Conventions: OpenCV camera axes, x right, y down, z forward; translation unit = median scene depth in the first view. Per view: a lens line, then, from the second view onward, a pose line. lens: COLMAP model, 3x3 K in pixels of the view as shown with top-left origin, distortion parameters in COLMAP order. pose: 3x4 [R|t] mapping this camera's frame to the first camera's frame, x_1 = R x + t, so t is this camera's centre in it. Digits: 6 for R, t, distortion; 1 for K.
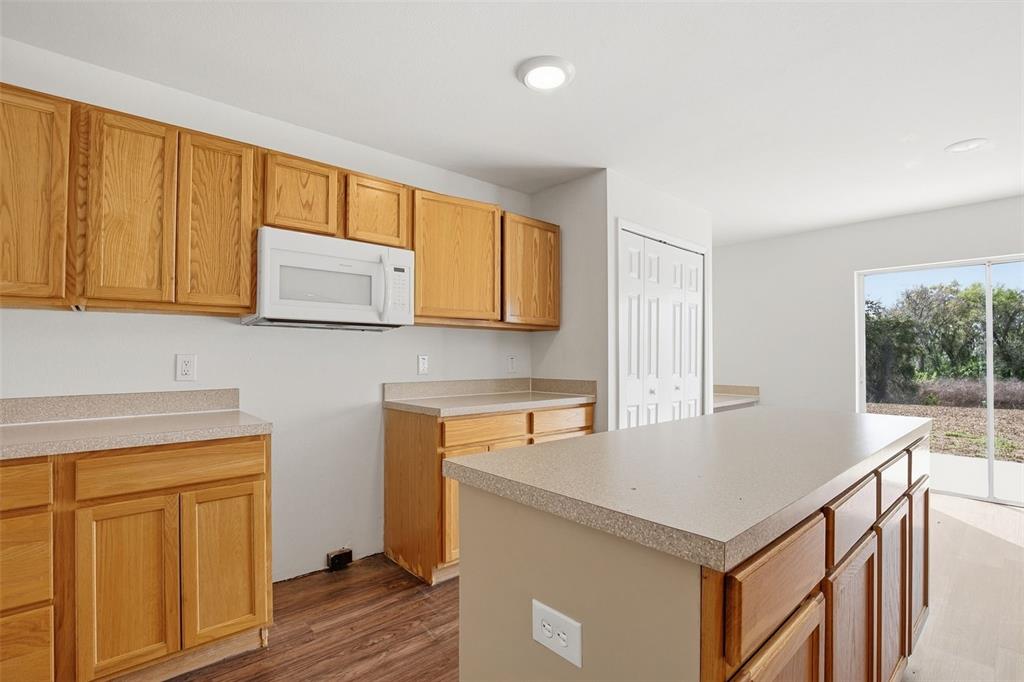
lens RADIAL K [[472.6, 0, 513.0], [0, 472.6, 350.0], [0, 0, 1]] dist [-0.035769, 0.008069]
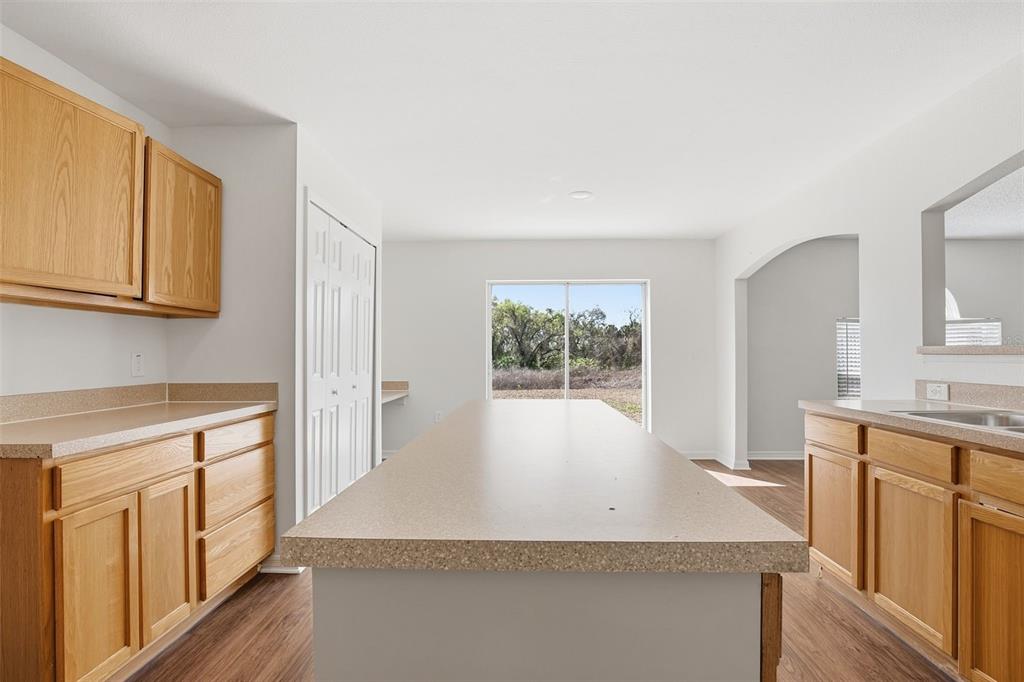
lens RADIAL K [[475.2, 0, 516.9], [0, 475.2, 347.6], [0, 0, 1]] dist [-0.036346, 0.008149]
pose [[0.685969, 0.004364, 0.727618, -0.139042], [-0.005909, 0.999982, -0.000426, 0.003694], [-0.727607, -0.004007, 0.685983, 0.164351]]
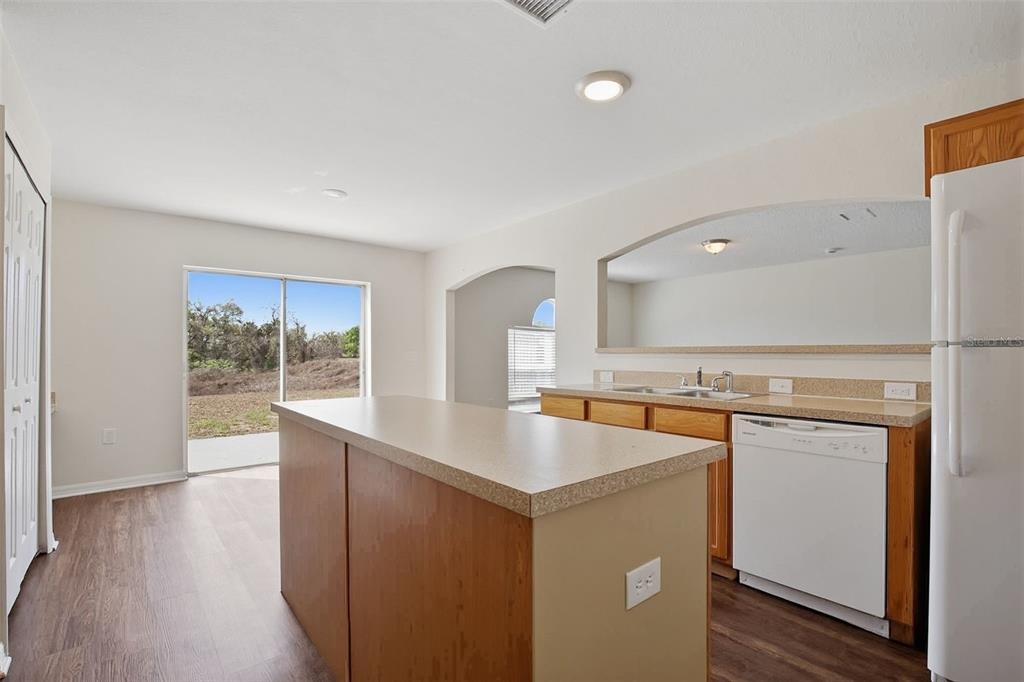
lens RADIAL K [[472.6, 0, 513.0], [0, 472.6, 350.0], [0, 0, 1]] dist [-0.035769, 0.008069]
pose [[0.030539, 0.002900, 0.999529, -0.331500], [-0.010209, 0.999945, -0.002590, 0.007925], [-0.999481, -0.010125, 0.030567, 0.394384]]
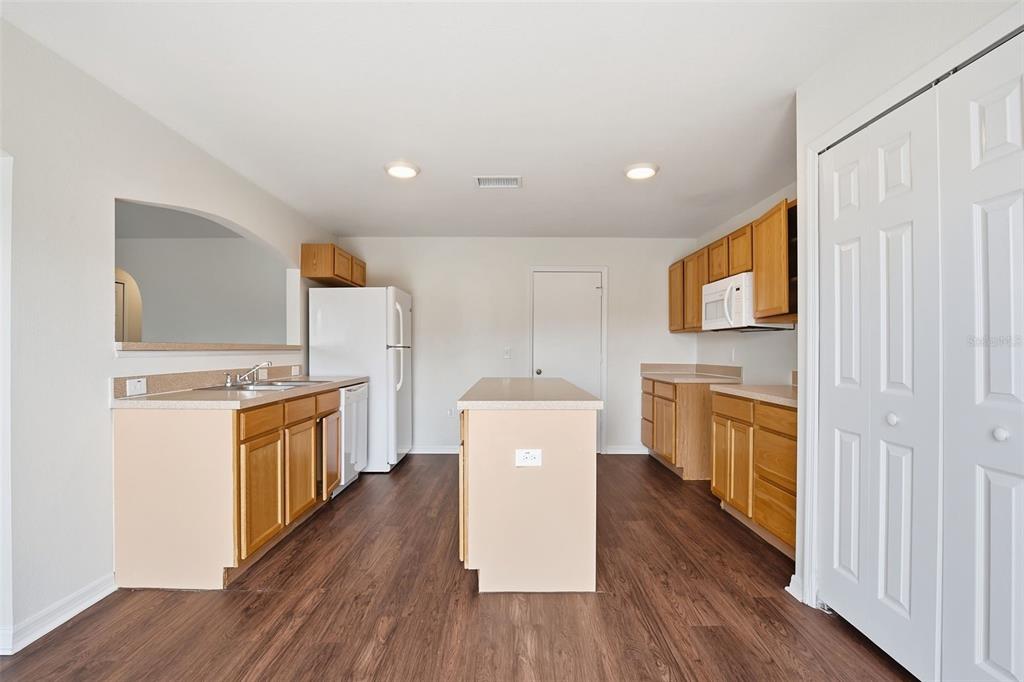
lens RADIAL K [[472.6, 0, 513.0], [0, 472.6, 350.0], [0, 0, 1]] dist [-0.035769, 0.008069]
pose [[-0.653144, -0.001723, -0.757231, 1.101948], [0.005818, 0.999956, -0.007294, 0.019288], [0.757211, -0.009170, -0.653106, 1.202112]]
